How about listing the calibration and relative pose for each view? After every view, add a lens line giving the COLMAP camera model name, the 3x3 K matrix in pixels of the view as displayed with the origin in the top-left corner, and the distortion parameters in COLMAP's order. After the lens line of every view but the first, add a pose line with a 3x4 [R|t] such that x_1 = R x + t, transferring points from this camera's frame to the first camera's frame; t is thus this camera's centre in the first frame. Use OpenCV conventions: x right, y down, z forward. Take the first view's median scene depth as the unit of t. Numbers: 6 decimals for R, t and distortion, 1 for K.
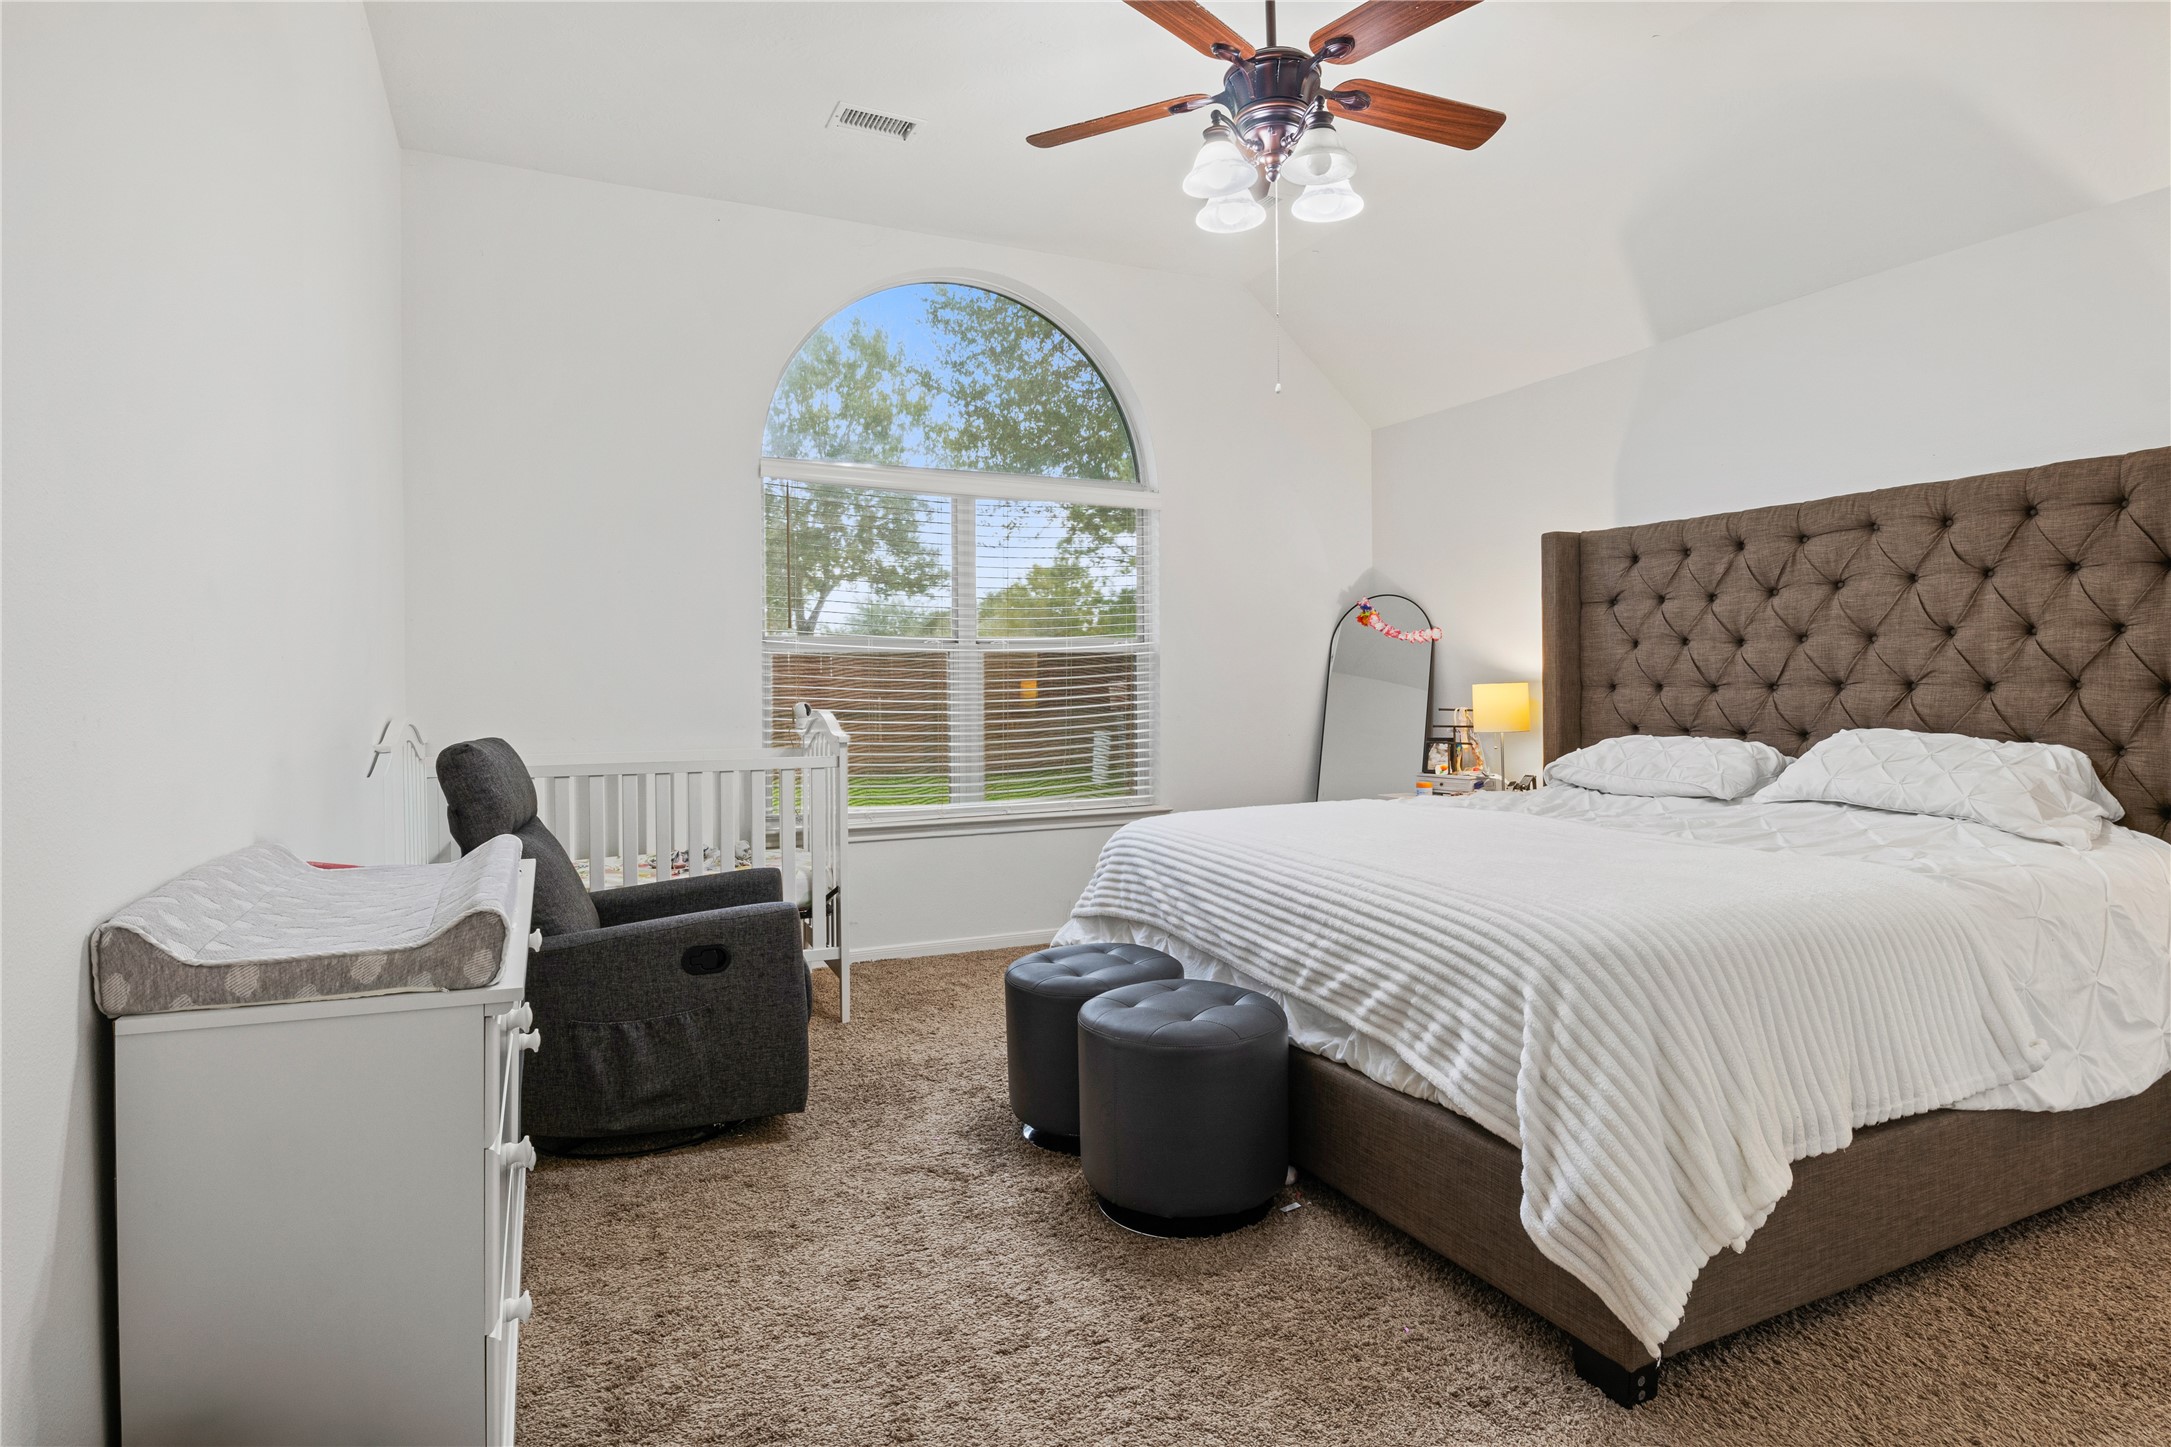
lens RADIAL K [[1134.7, 0, 1093.1], [0, 1134.7, 705.6], [0, 0, 1]] dist [-0.003670, -0.014945]
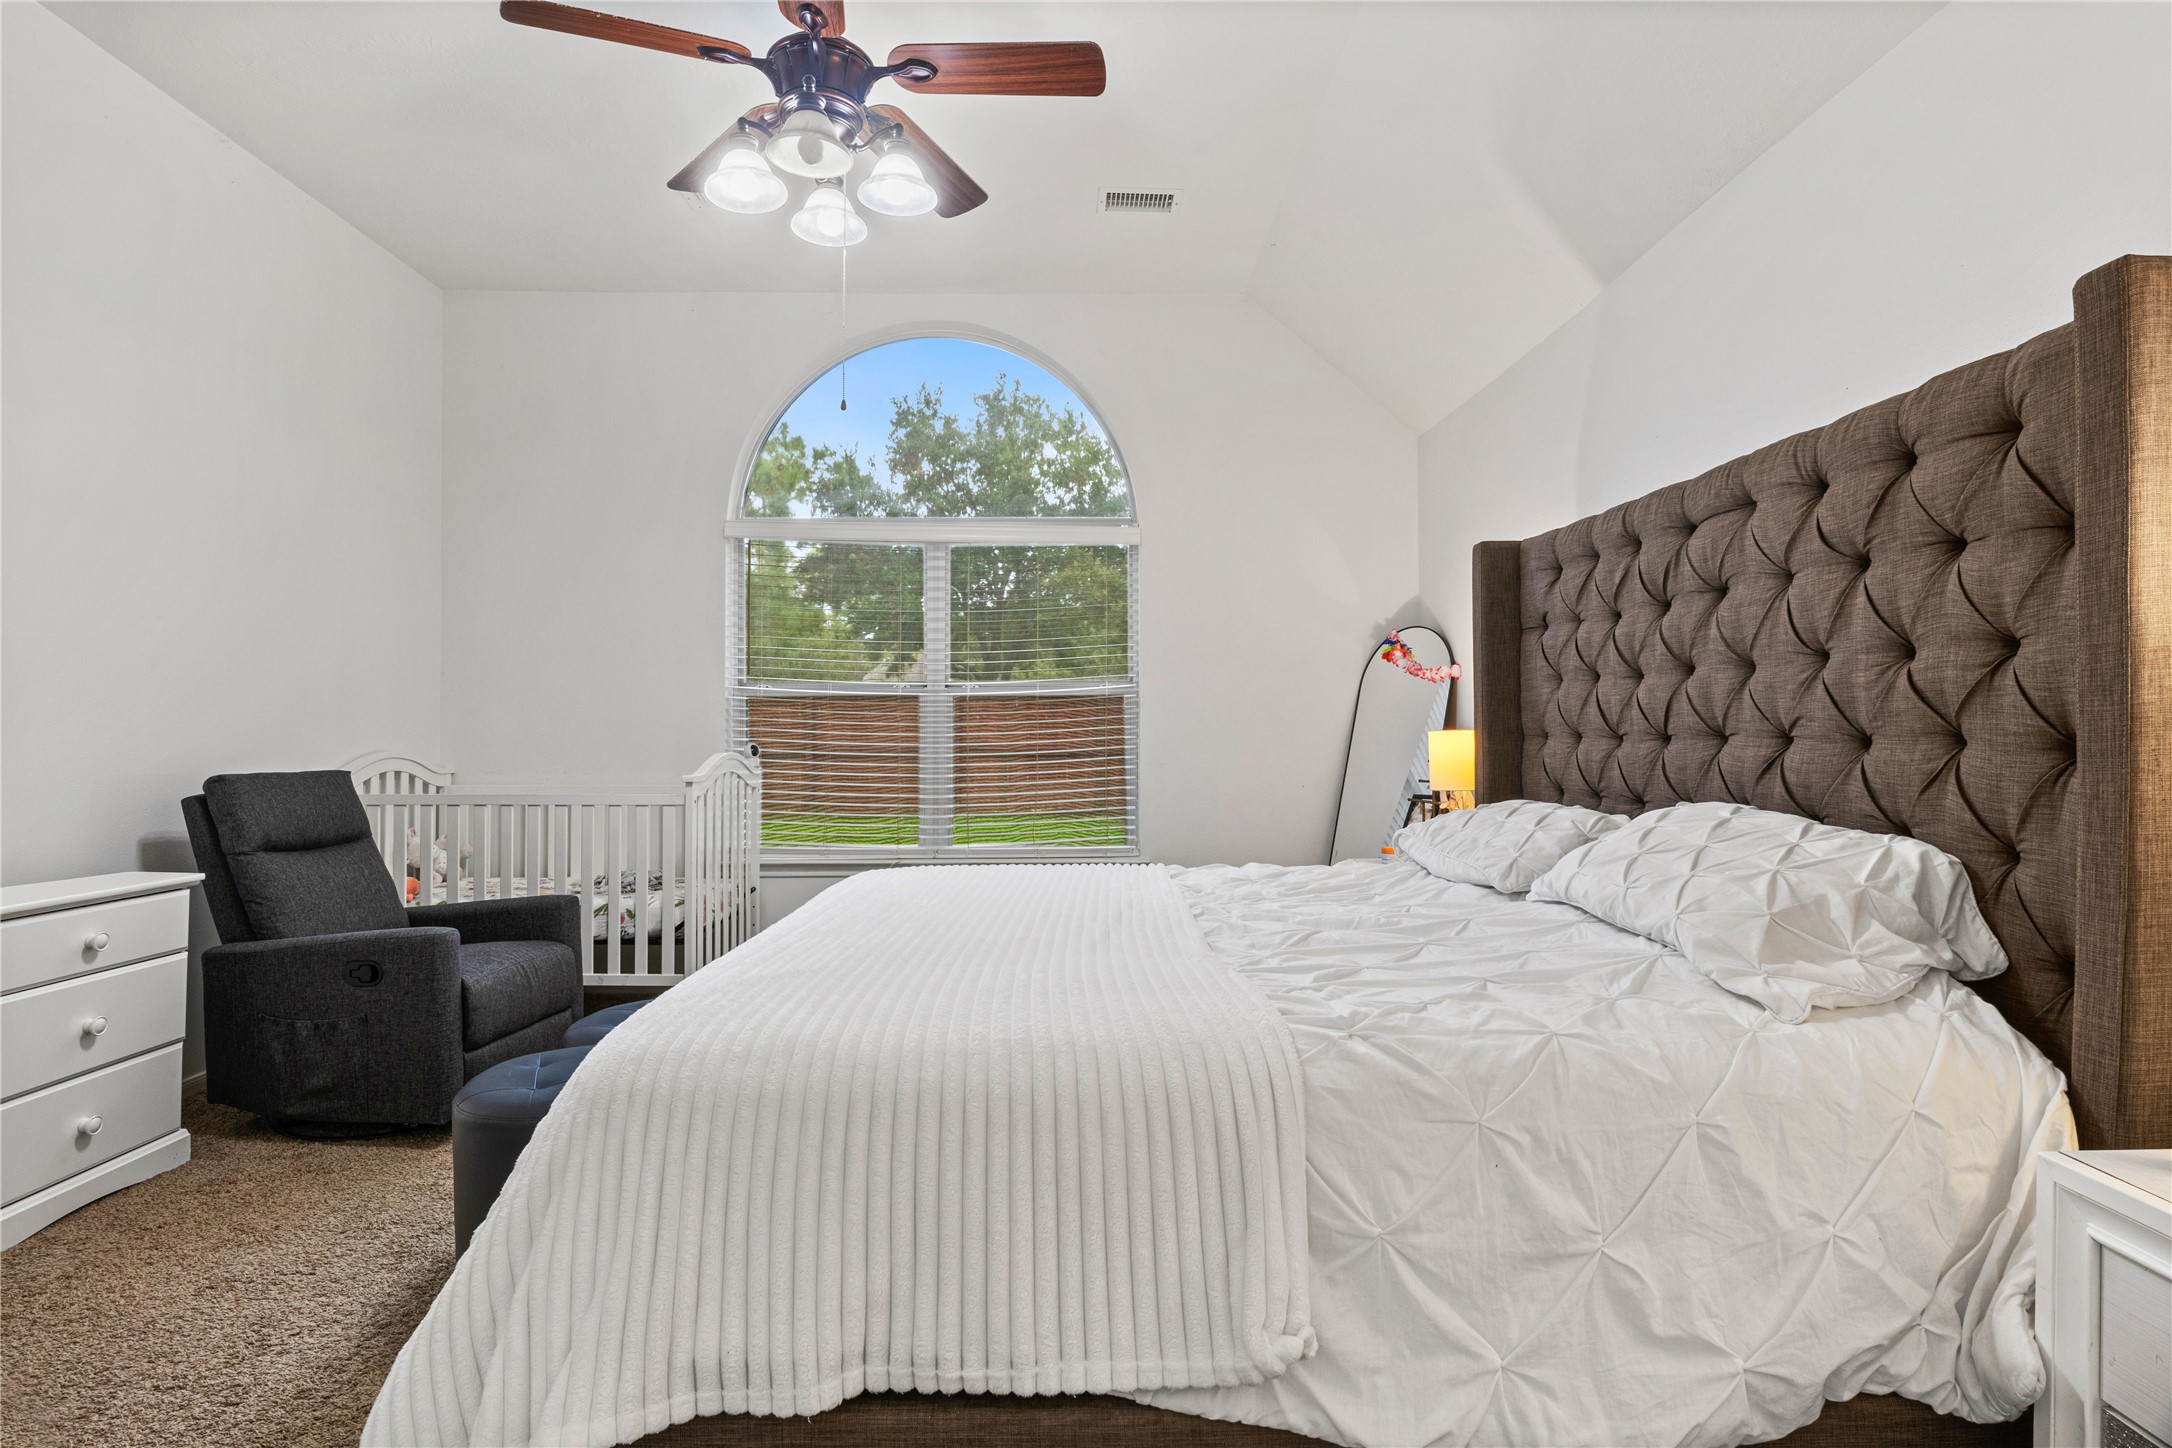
lens RADIAL K [[1083.9, 0, 1086.0], [0, 1083.9, 724.0], [0, 0, 1]] dist [-0.015699, -0.001285]
pose [[0.915587, 0.004836, -0.402091, 0.656938], [-0.013303, 0.999745, -0.018267, -0.010484], [0.401899, 0.022074, 0.915418, 0.279250]]
